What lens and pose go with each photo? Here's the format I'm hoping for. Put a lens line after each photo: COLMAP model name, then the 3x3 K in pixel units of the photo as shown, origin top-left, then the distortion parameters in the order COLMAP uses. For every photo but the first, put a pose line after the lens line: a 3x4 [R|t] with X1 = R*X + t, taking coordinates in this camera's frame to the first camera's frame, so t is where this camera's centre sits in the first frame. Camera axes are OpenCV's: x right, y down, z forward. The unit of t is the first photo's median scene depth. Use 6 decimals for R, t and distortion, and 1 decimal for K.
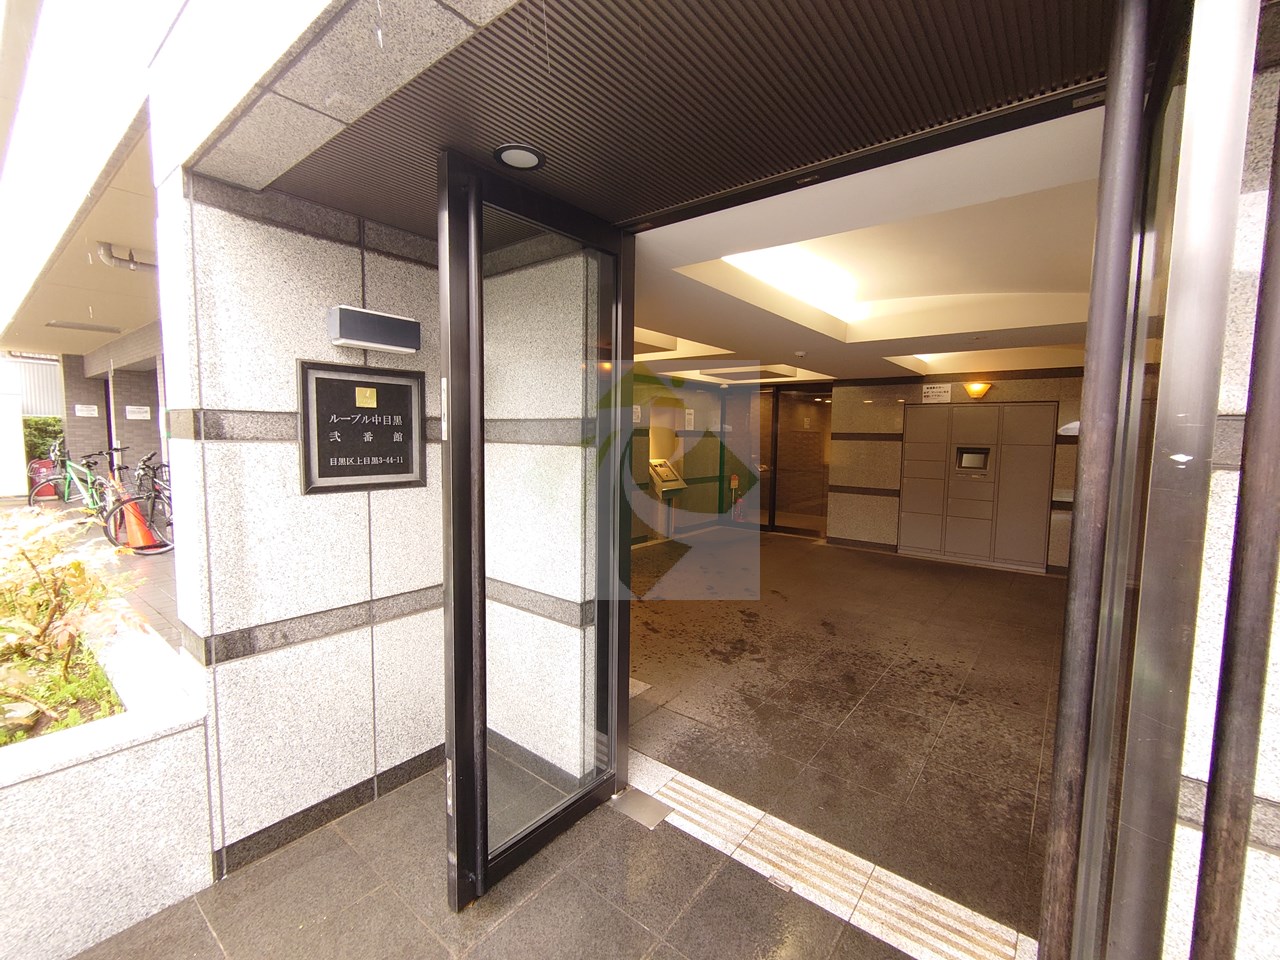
lens RADIAL K [[548.6, 0, 645.5], [0, 548.6, 480.0], [0, 0, 1]] dist [0.002083, 0.000126]
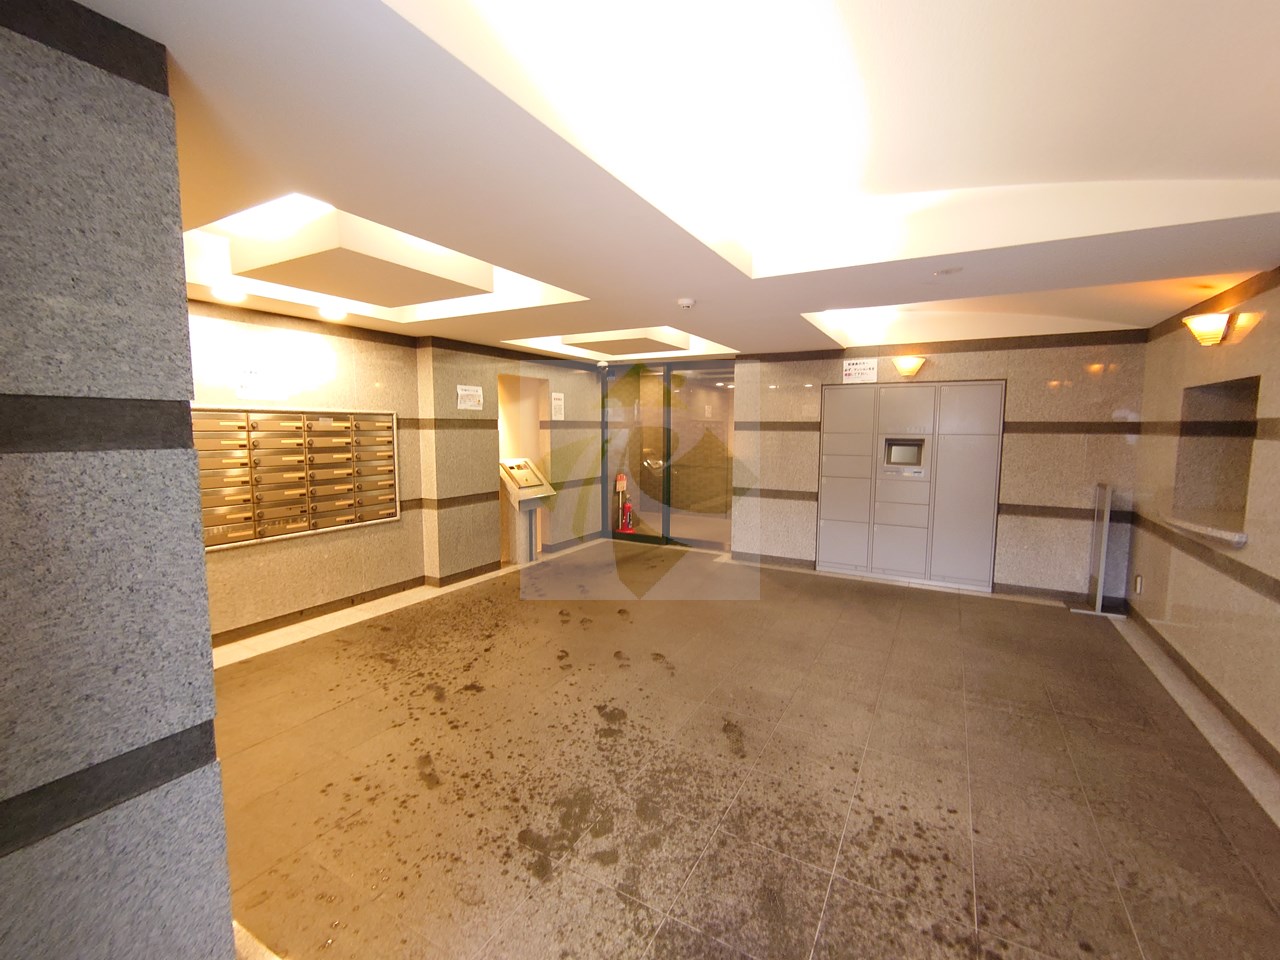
lens RADIAL K [[548.6, 0, 638.3], [0, 548.6, 476.8], [0, 0, 1]] dist [0.002083, 0.000126]
pose [[0.988683, -0.023083, 0.148230, 0.090438], [0.021311, 0.999681, 0.013532, -0.021973], [-0.148495, -0.010220, 0.988860, 0.258900]]
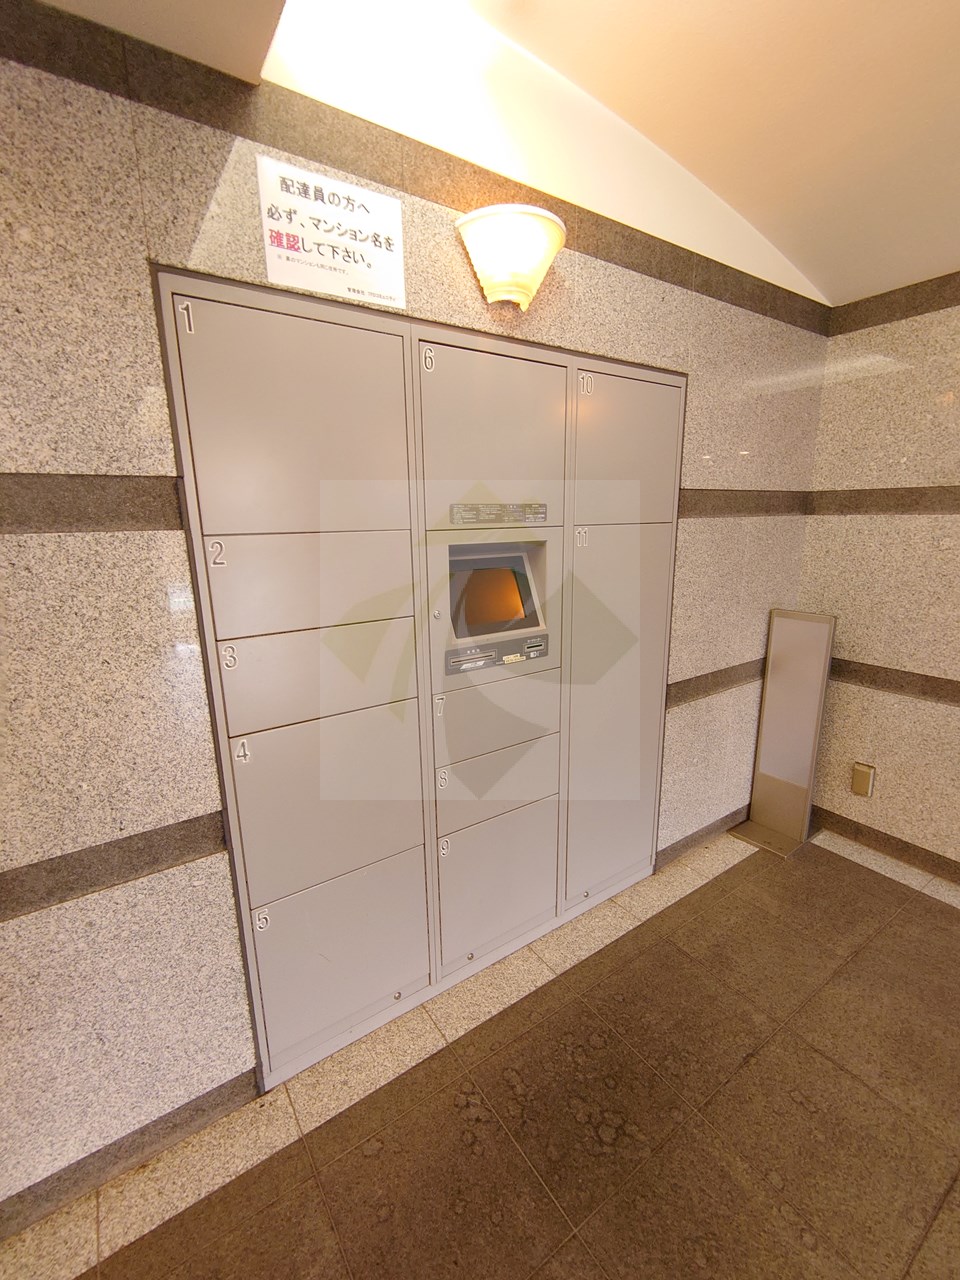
lens RADIAL K [[548.6, 0, 481.4], [0, 548.6, 645.5], [0, 0, 1]] dist [0.002083, 0.000126]
pose [[0.302175, -0.236173, 0.923533, 0.356539], [0.099606, 0.971342, 0.215808, -0.066714], [-0.948034, 0.026777, 0.317039, 0.911546]]
